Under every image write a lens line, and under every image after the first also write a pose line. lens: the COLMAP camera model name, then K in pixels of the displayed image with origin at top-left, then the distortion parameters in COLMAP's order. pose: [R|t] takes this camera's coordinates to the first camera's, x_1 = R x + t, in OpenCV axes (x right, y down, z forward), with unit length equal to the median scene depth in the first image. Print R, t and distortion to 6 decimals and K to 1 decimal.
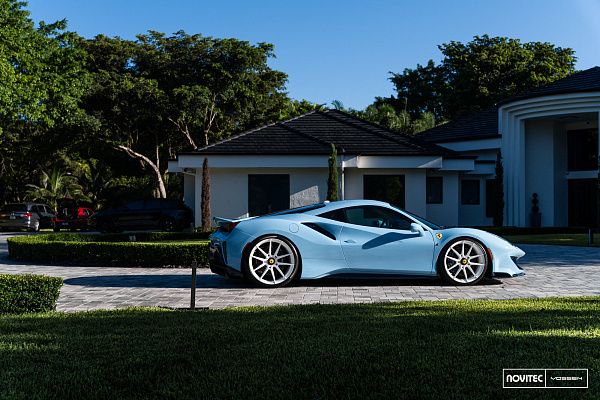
lens RADIAL K [[800.8, 0, 300.0], [0, 800.8, 200.0], [0, 0, 1]] dist [0.003316, 0.000296]
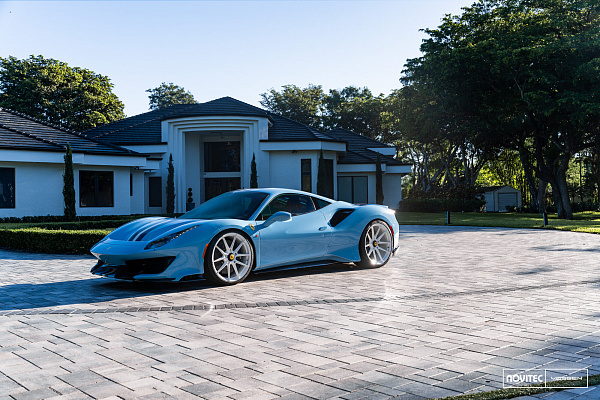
lens RADIAL K [[618.6, 0, 300.0], [0, 618.6, 200.0], [0, 0, 1]] dist [0.002088, 0.010434]
pose [[0.722767, -0.003525, 0.691083, -0.291652], [-0.003425, 0.999956, 0.008683, 0.002103], [-0.691083, -0.008643, 0.722724, 0.136679]]
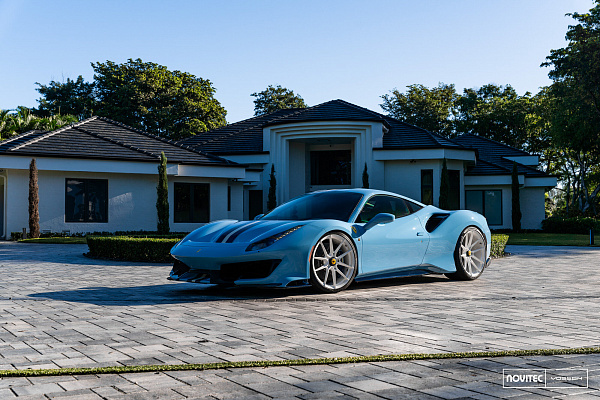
lens RADIAL K [[730.6, 0, 300.0], [0, 730.6, 200.0], [0, 0, 1]] dist [0.009963, 0.014714]
pose [[0.834202, 0.019573, 0.551111, -0.298769], [-0.010878, 0.999760, -0.019042, 0.007935], [-0.551351, 0.009890, 0.834215, 0.103432]]
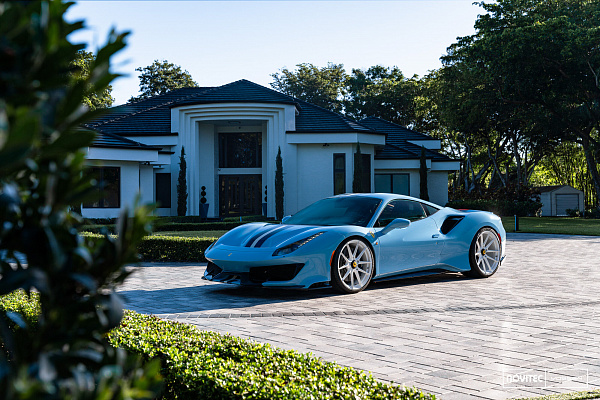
lens RADIAL K [[744.3, 0, 300.0], [0, 744.3, 200.0], [0, 0, 1]] dist [0.012123, 0.027488]
pose [[0.729375, 0.001221, 0.684113, -0.341052], [-0.010167, 0.999907, 0.009055, 0.000043], [-0.684038, -0.013560, 0.729320, 0.136444]]
